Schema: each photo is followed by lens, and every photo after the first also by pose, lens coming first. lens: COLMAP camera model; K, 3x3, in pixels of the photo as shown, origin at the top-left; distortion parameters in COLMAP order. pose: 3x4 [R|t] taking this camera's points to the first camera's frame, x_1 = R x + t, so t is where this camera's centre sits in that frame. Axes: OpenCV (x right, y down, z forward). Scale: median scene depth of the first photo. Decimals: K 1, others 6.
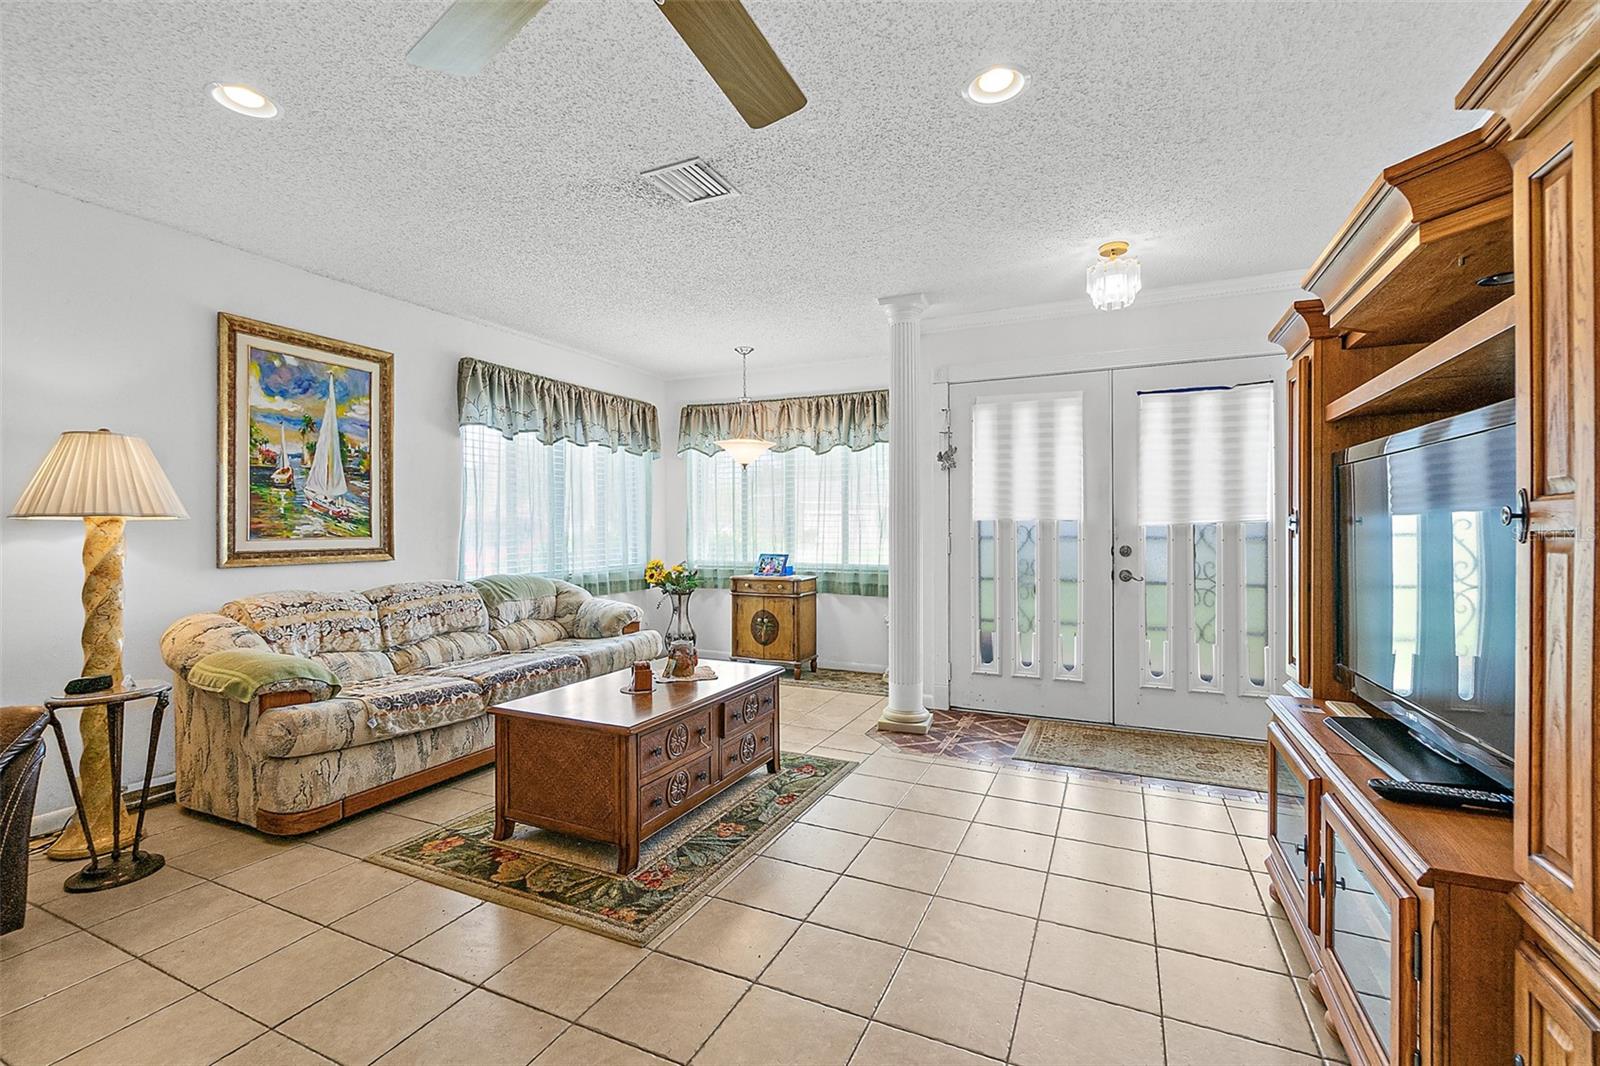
lens RADIAL K [[707.6, 0, 792.9], [0, 707.6, 529.1], [0, 0, 1]] dist [0.003284, 0.001623]
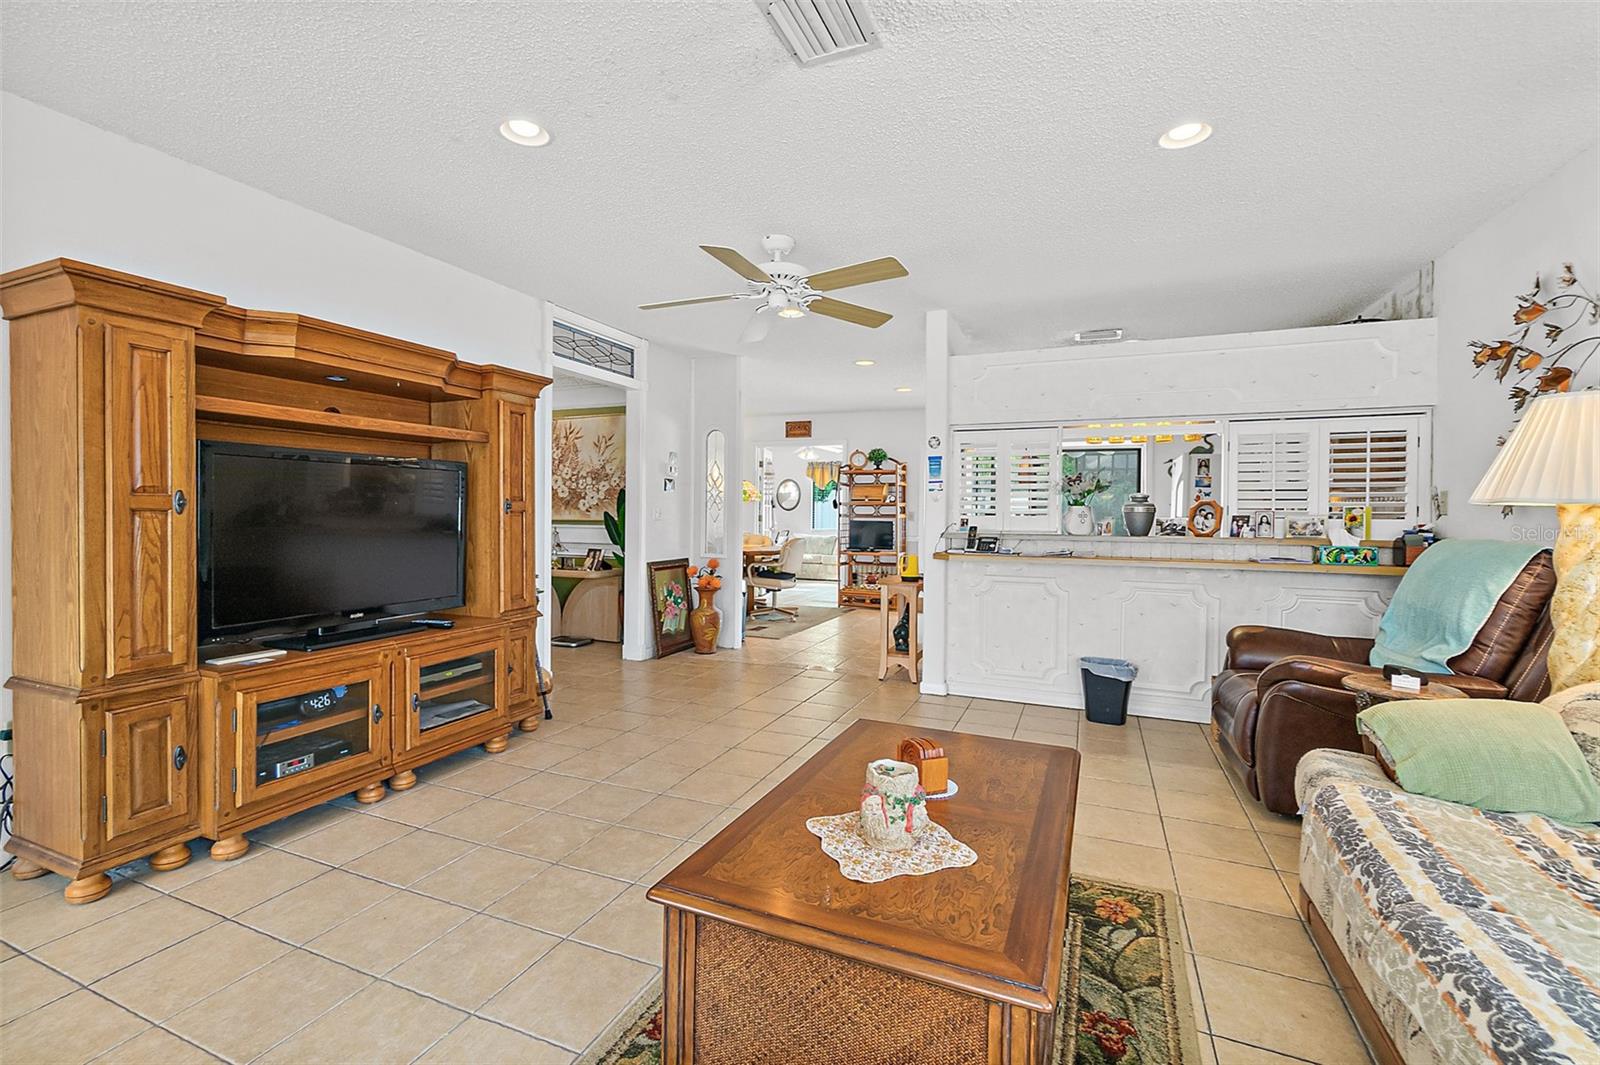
lens RADIAL K [[707.6, 0, 793.7], [0, 707.6, 527.0], [0, 0, 1]] dist [0.003284, 0.001623]
pose [[-0.999625, -0.002257, -0.027278, -0.108808], [-0.002782, 0.999811, 0.019235, 0.003927], [0.027229, 0.019304, -0.999443, 1.741138]]
